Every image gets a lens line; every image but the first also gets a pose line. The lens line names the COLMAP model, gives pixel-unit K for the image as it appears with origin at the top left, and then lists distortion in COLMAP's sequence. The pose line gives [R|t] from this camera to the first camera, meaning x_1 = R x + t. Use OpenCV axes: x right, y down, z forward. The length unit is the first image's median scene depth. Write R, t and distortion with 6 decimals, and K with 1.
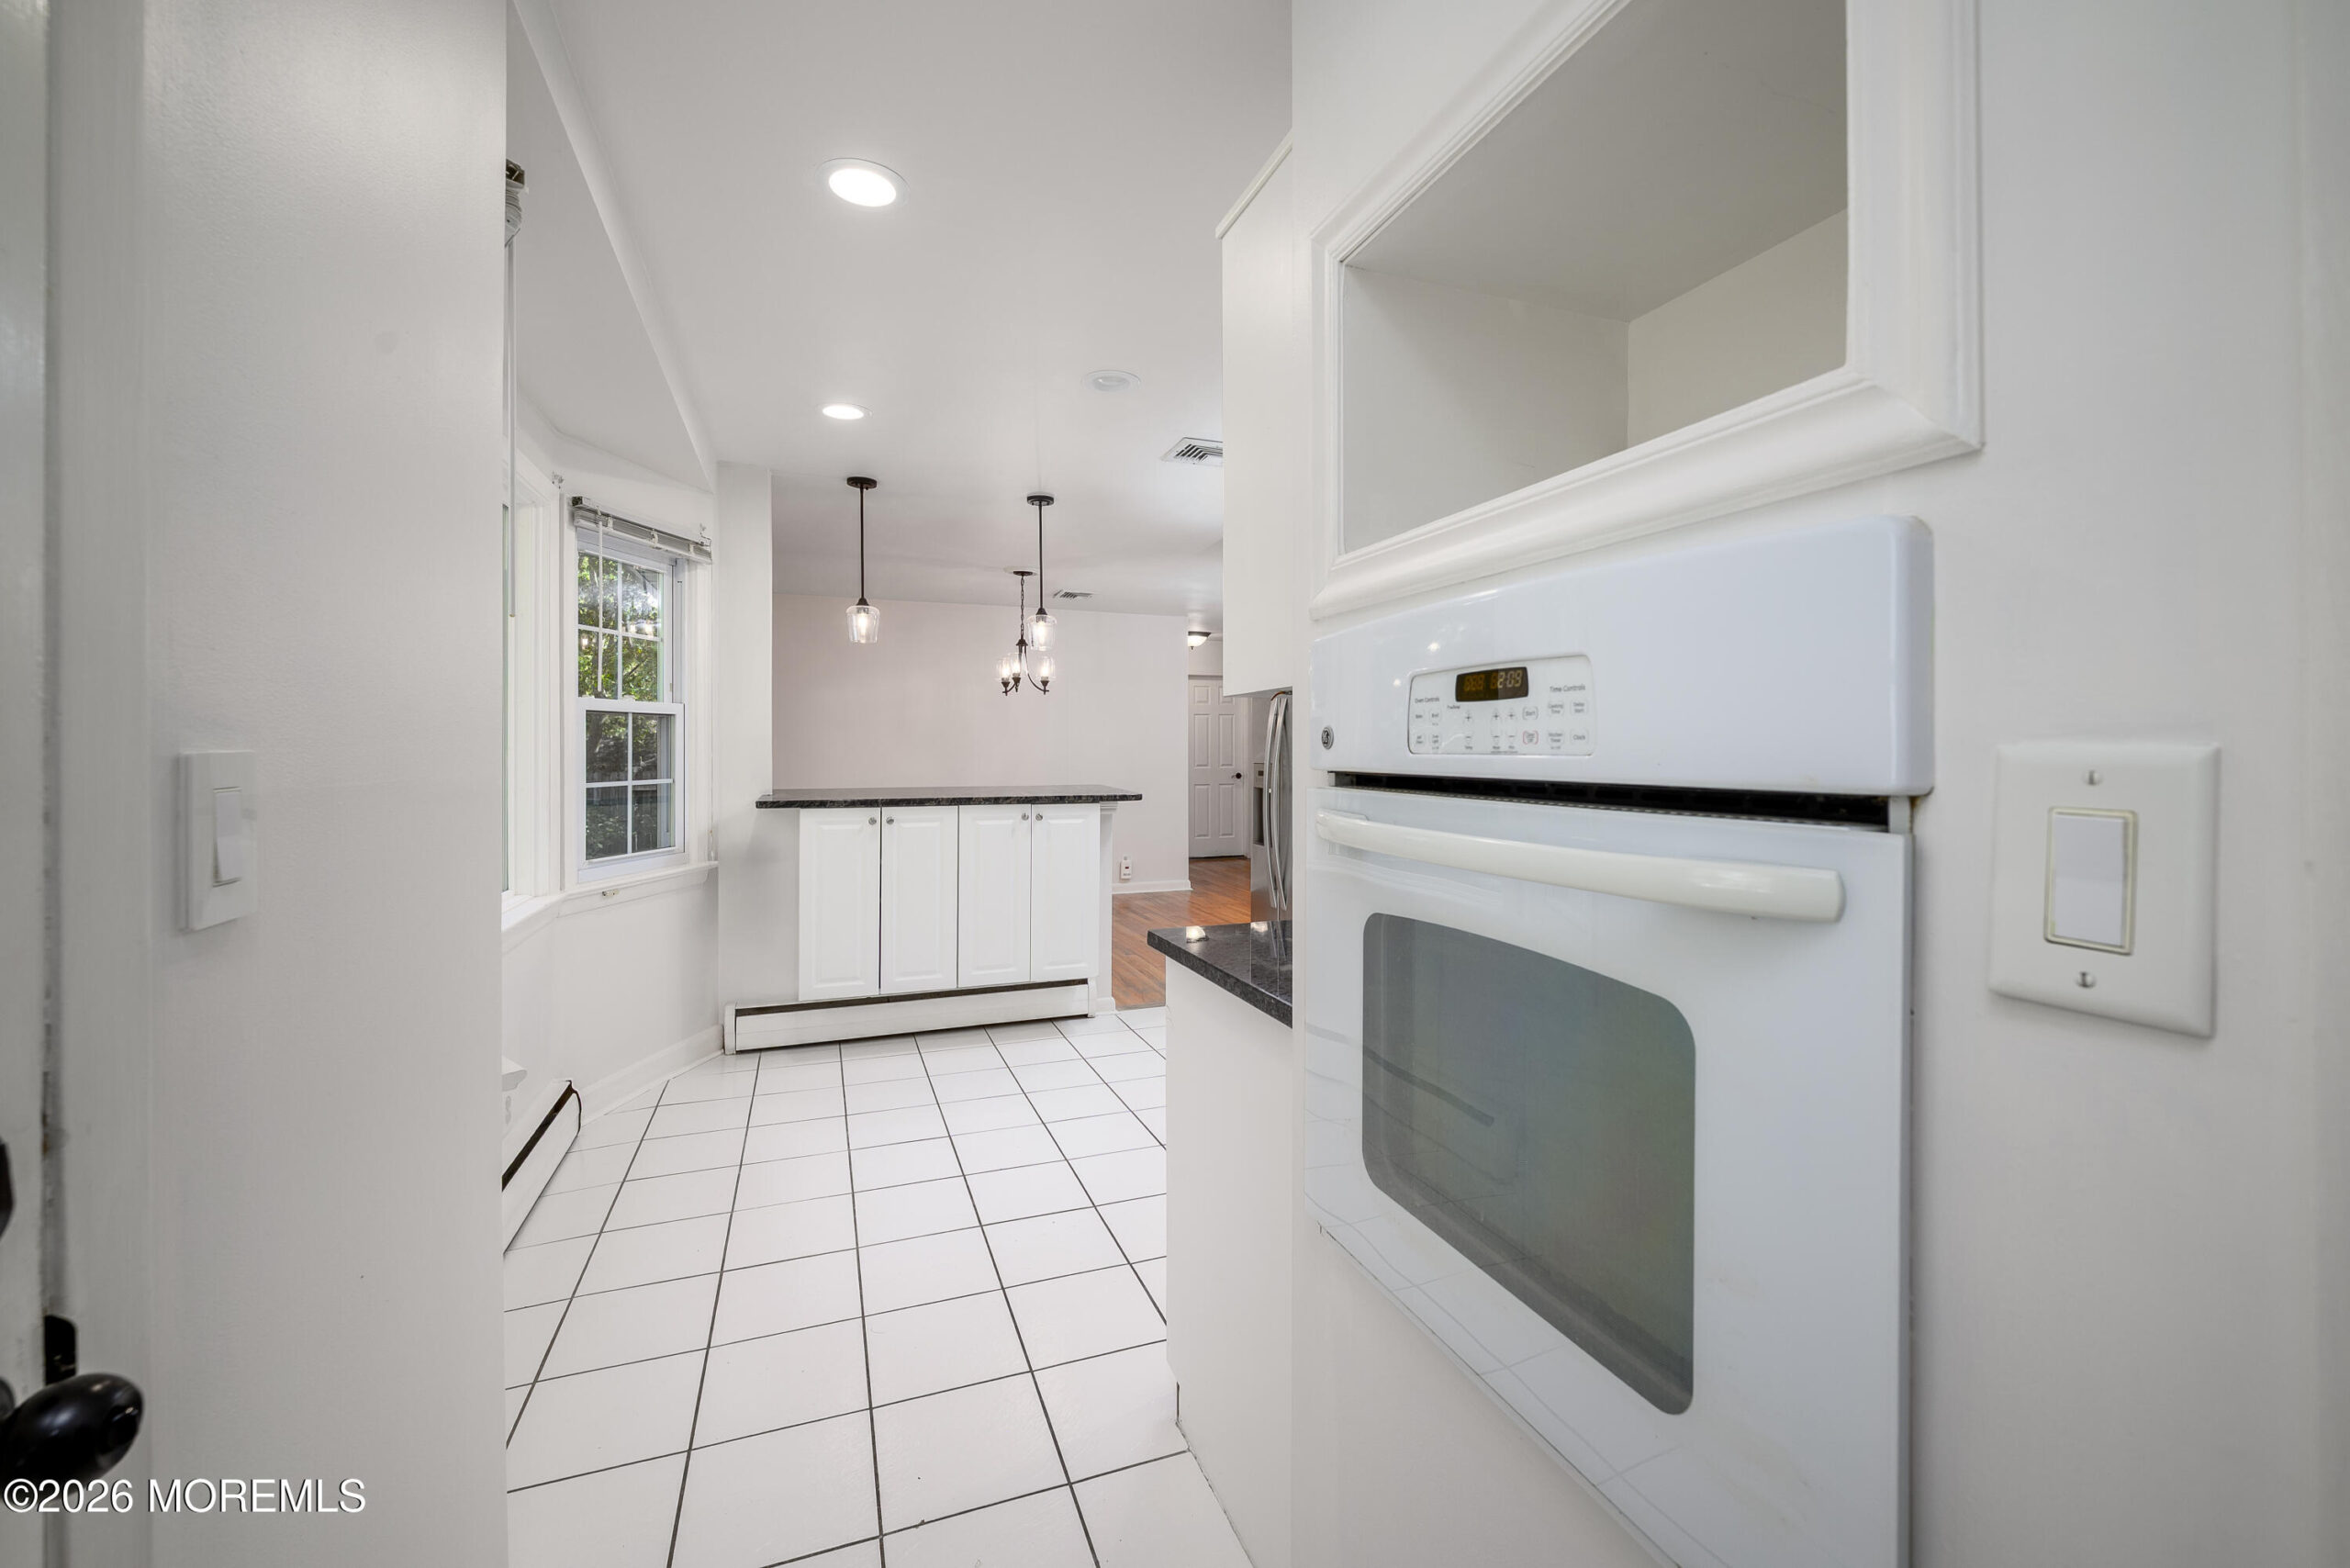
lens RADIAL K [[950.7, 0, 1177.8], [0, 950.7, 746.3], [0, 0, 1]] dist [0.000432, -0.000030]
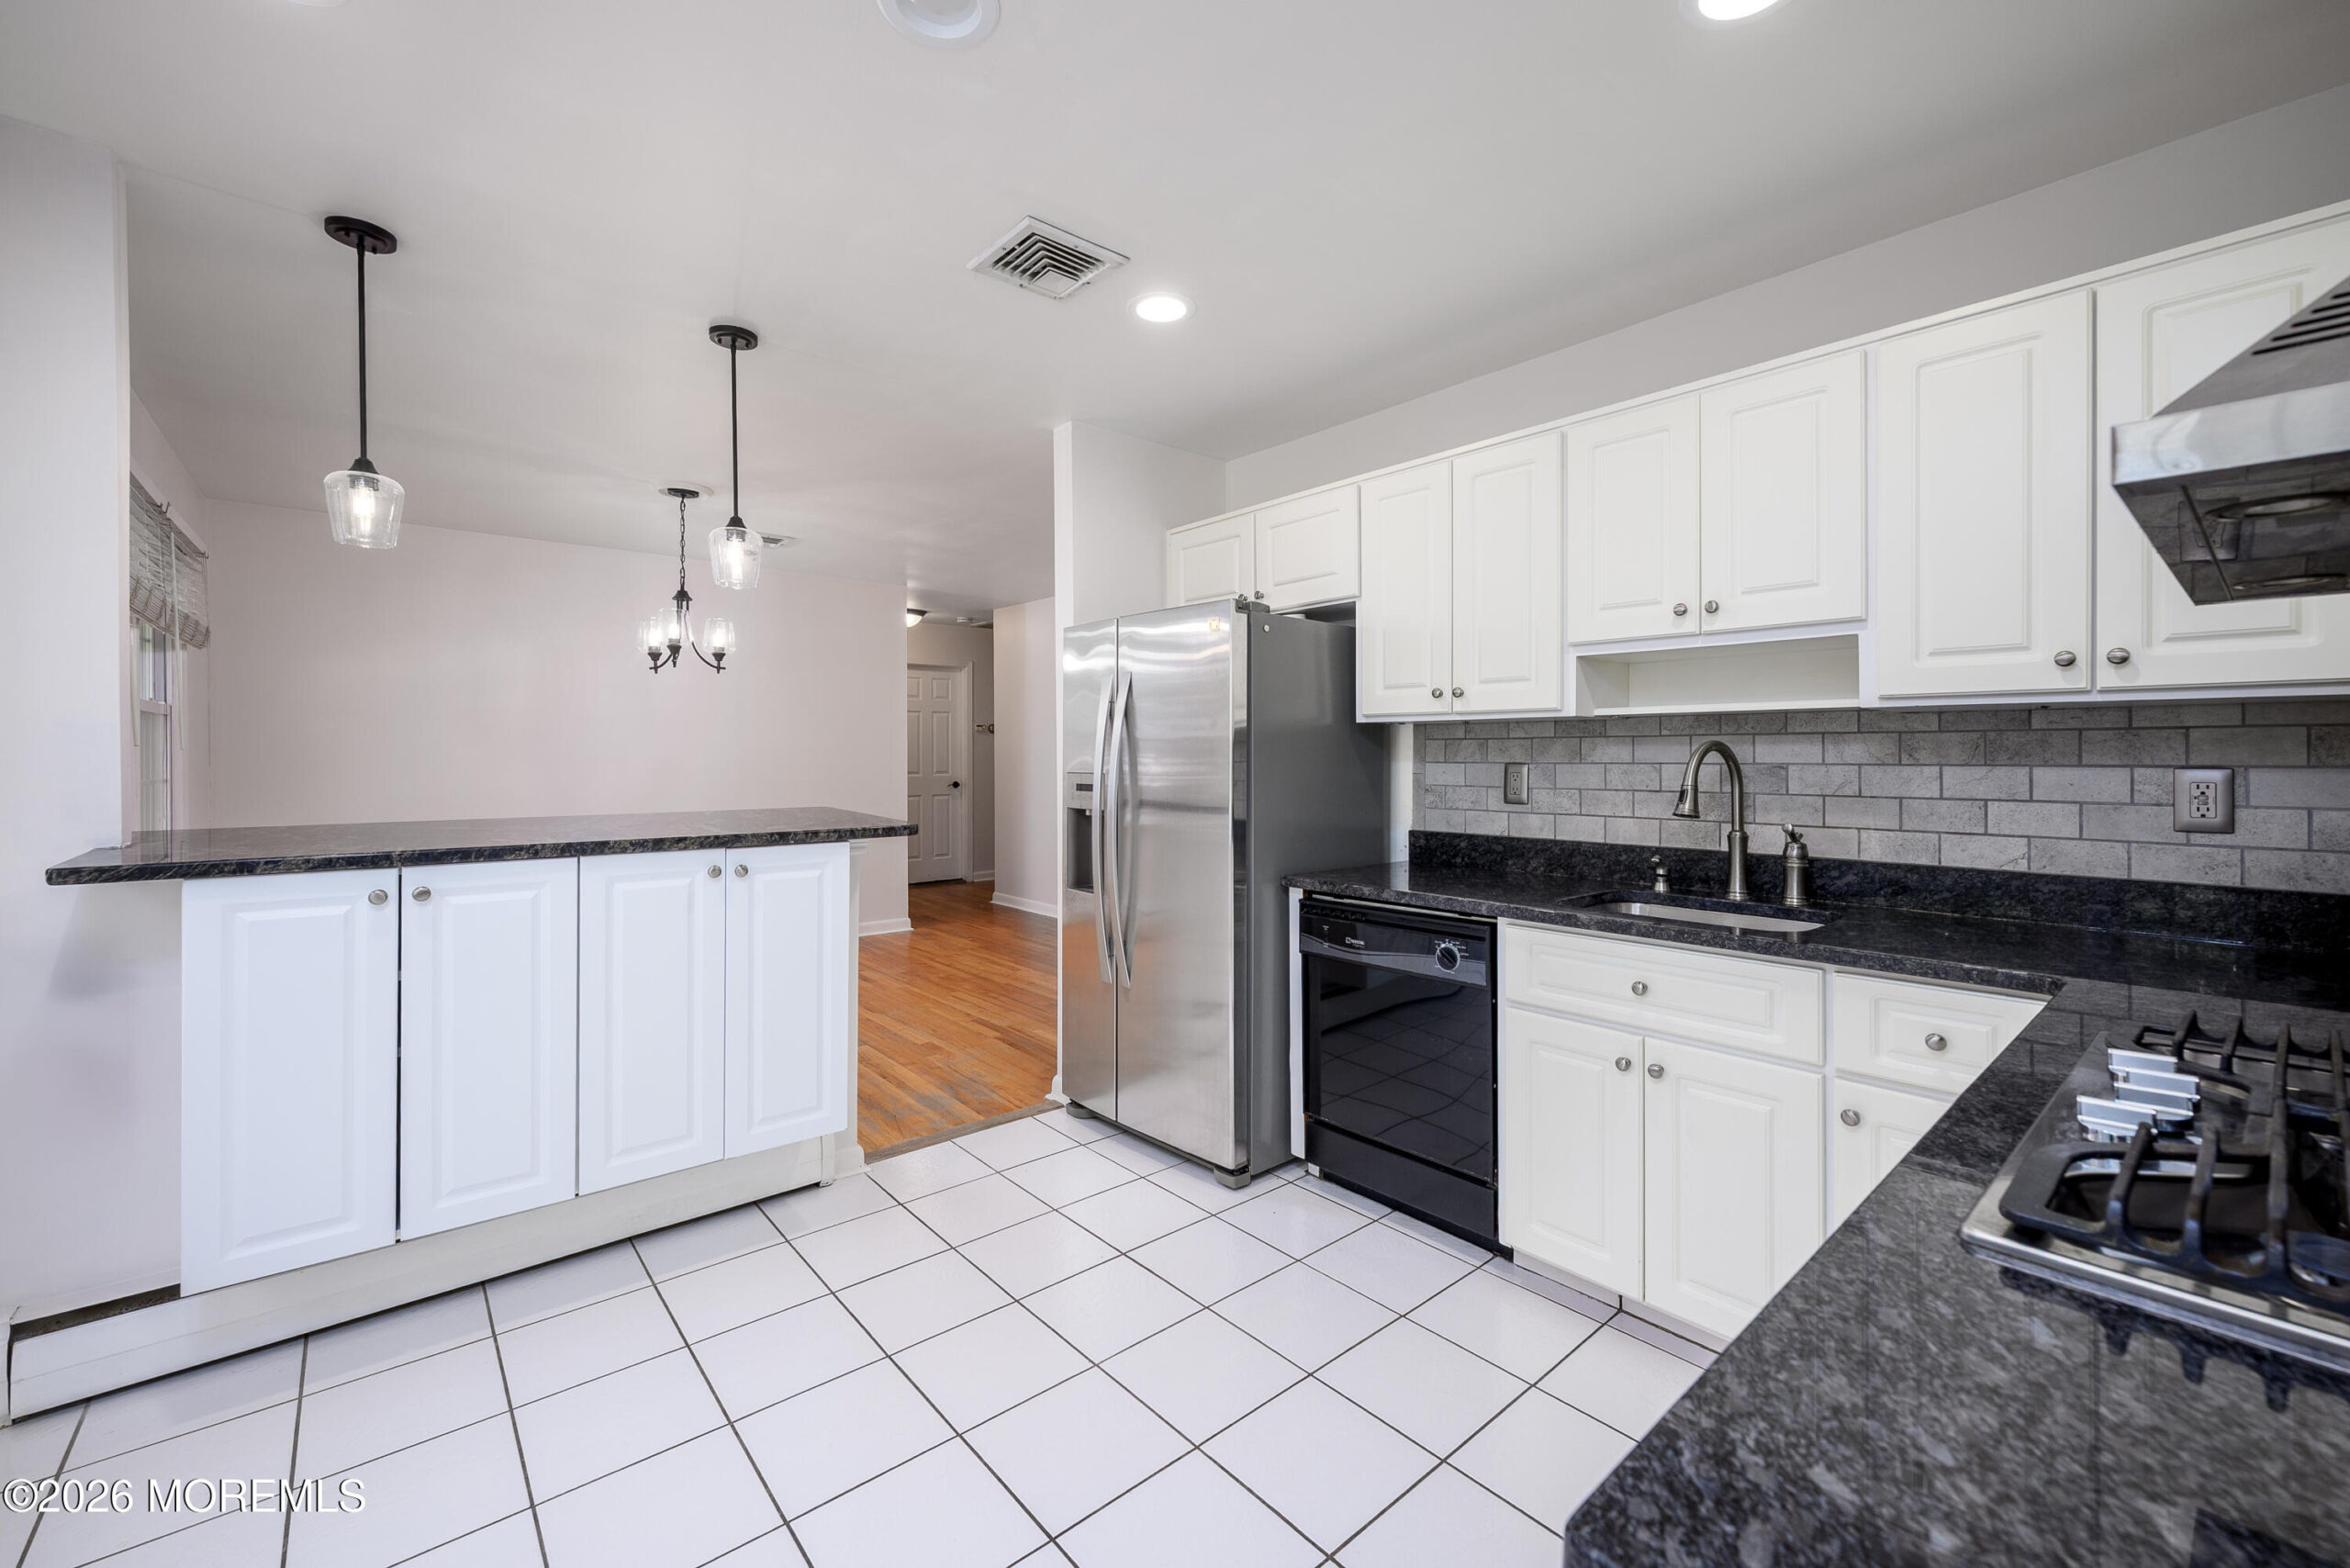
lens RADIAL K [[948.4, 0, 1176.3], [0, 948.4, 755.4], [0, 0, 1]] dist [0.000109, 0.000335]
pose [[0.941773, -0.000258, 0.336250, -0.092107], [-0.001184, 0.999991, 0.004084, 0.002629], [-0.336248, -0.004244, 0.941764, 0.377786]]
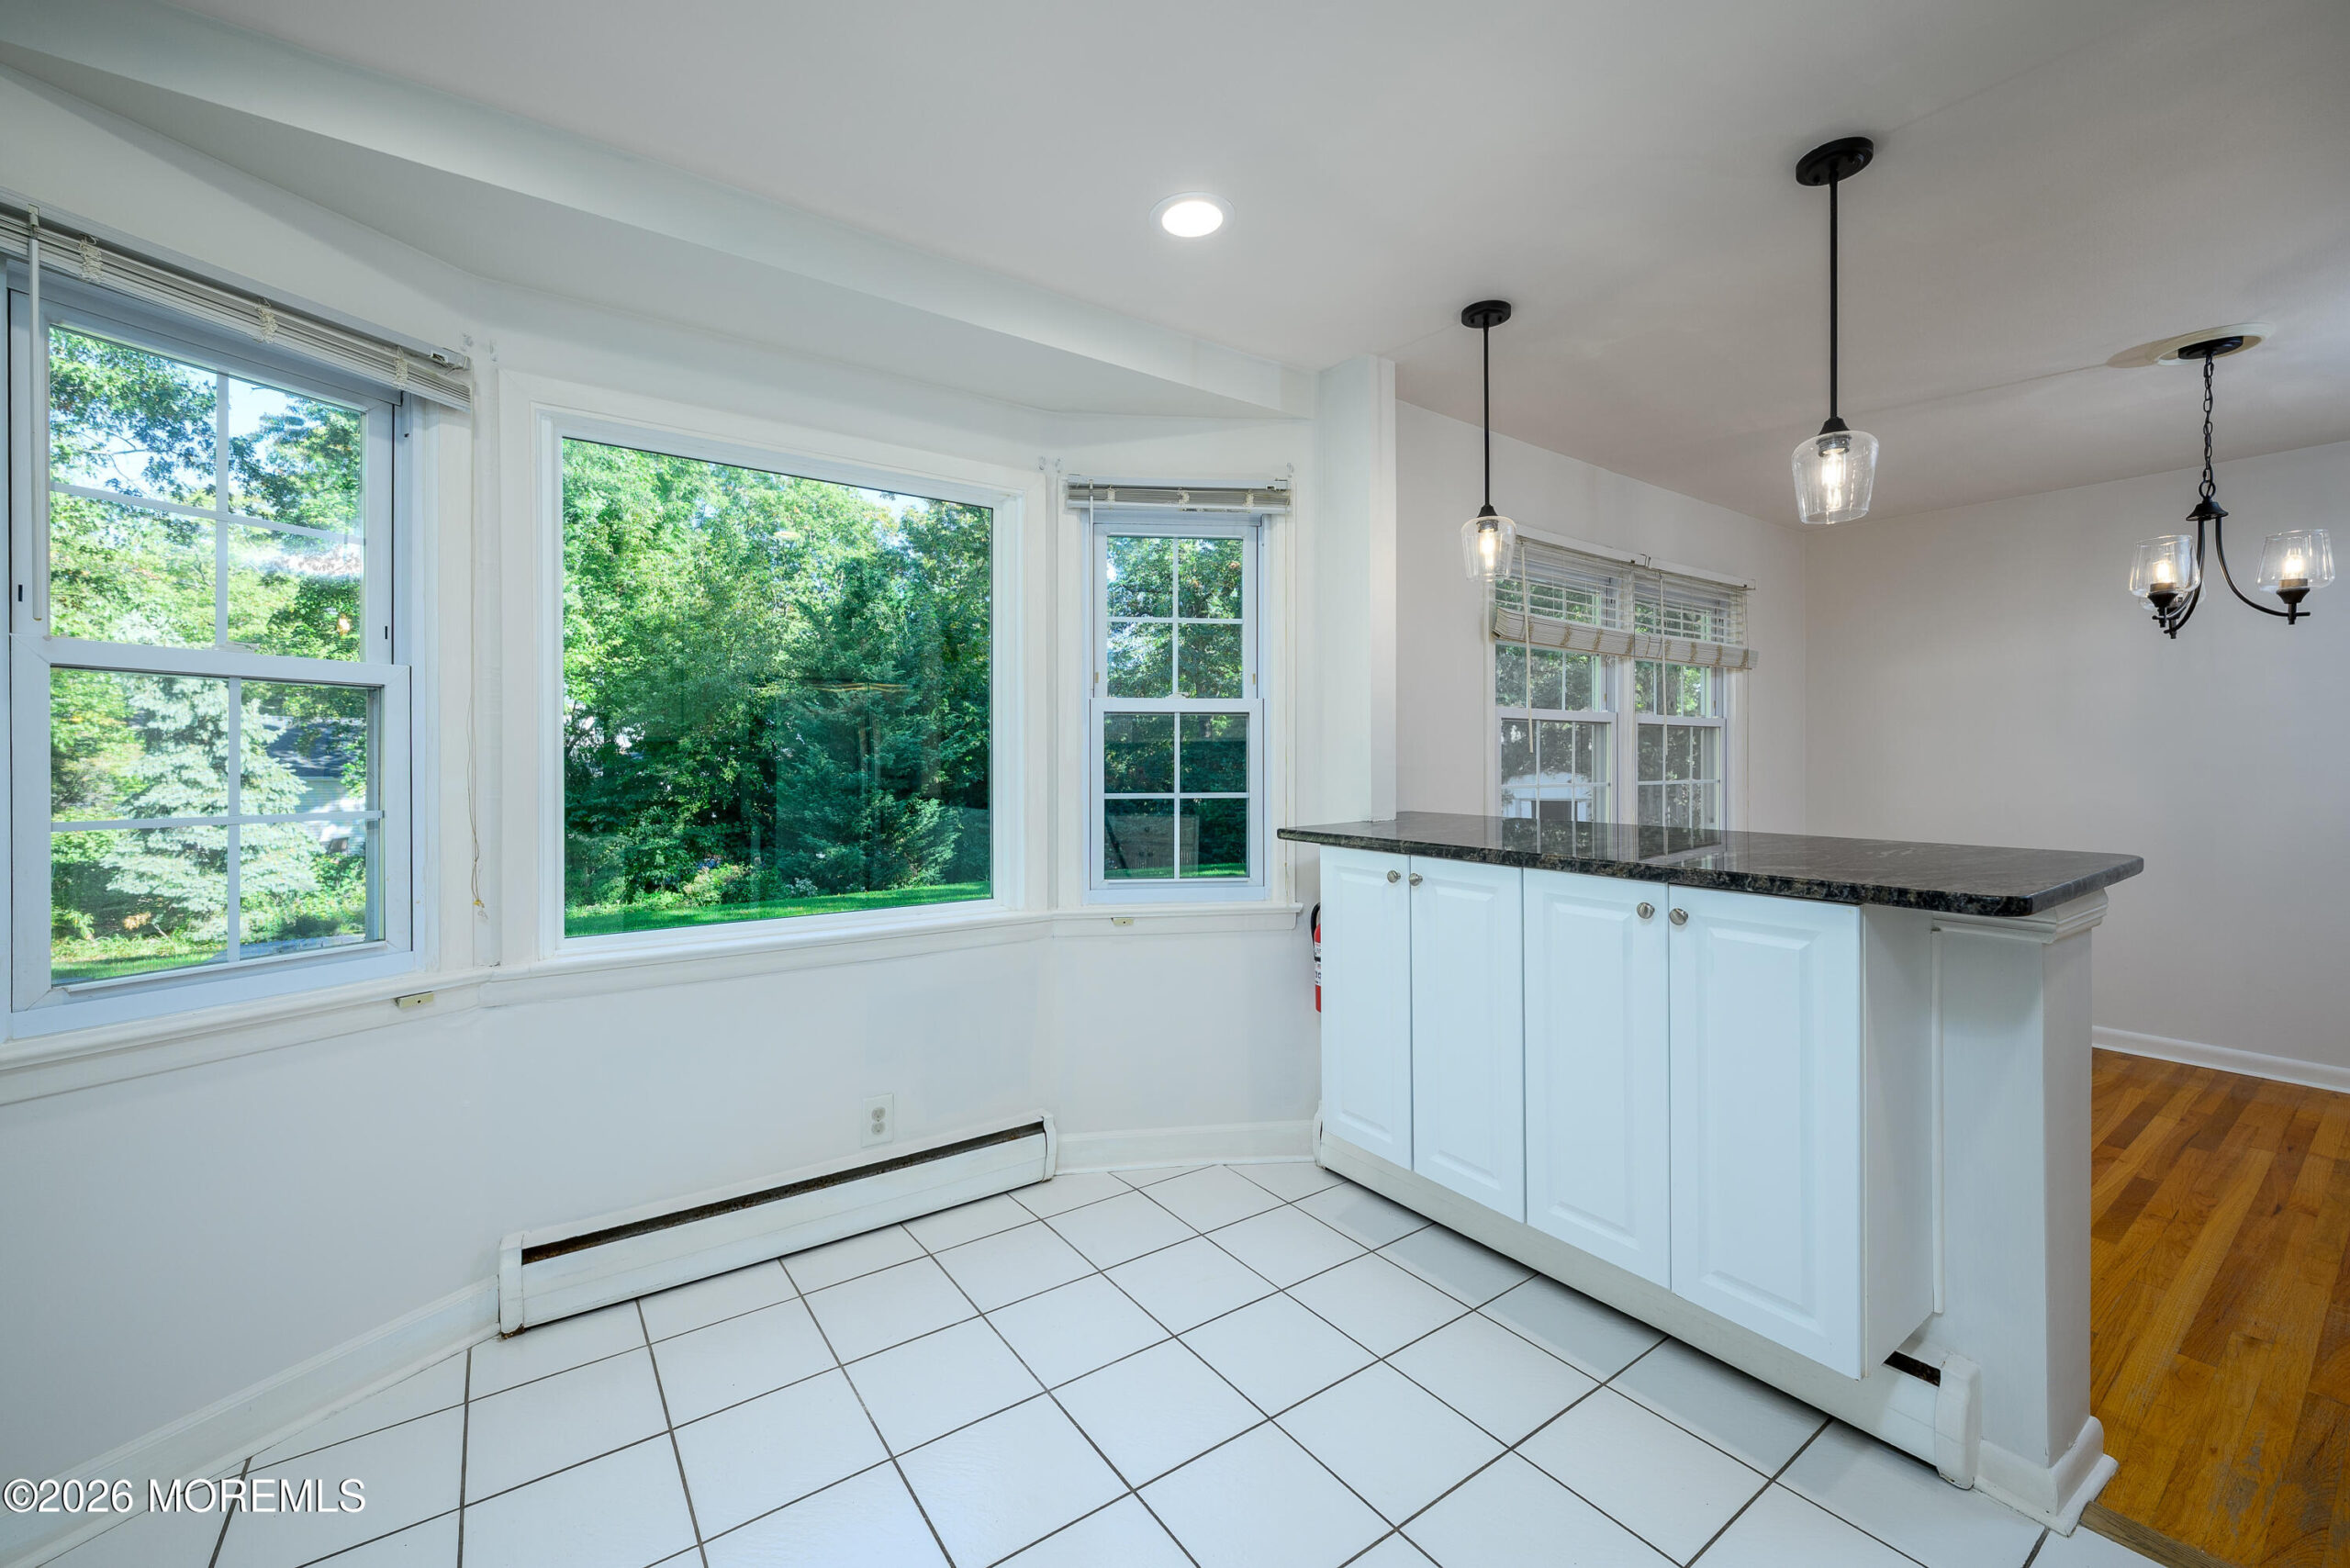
lens RADIAL K [[939.2, 0, 1173.3], [0, 939.2, 763.4], [0, 0, 1]] dist [0.000669, 0.000053]
pose [[0.252520, 0.007702, -0.967561, 0.201104], [0.000573, 0.999967, 0.008110, 0.002691], [0.967592, -0.002603, 0.252507, 0.677047]]
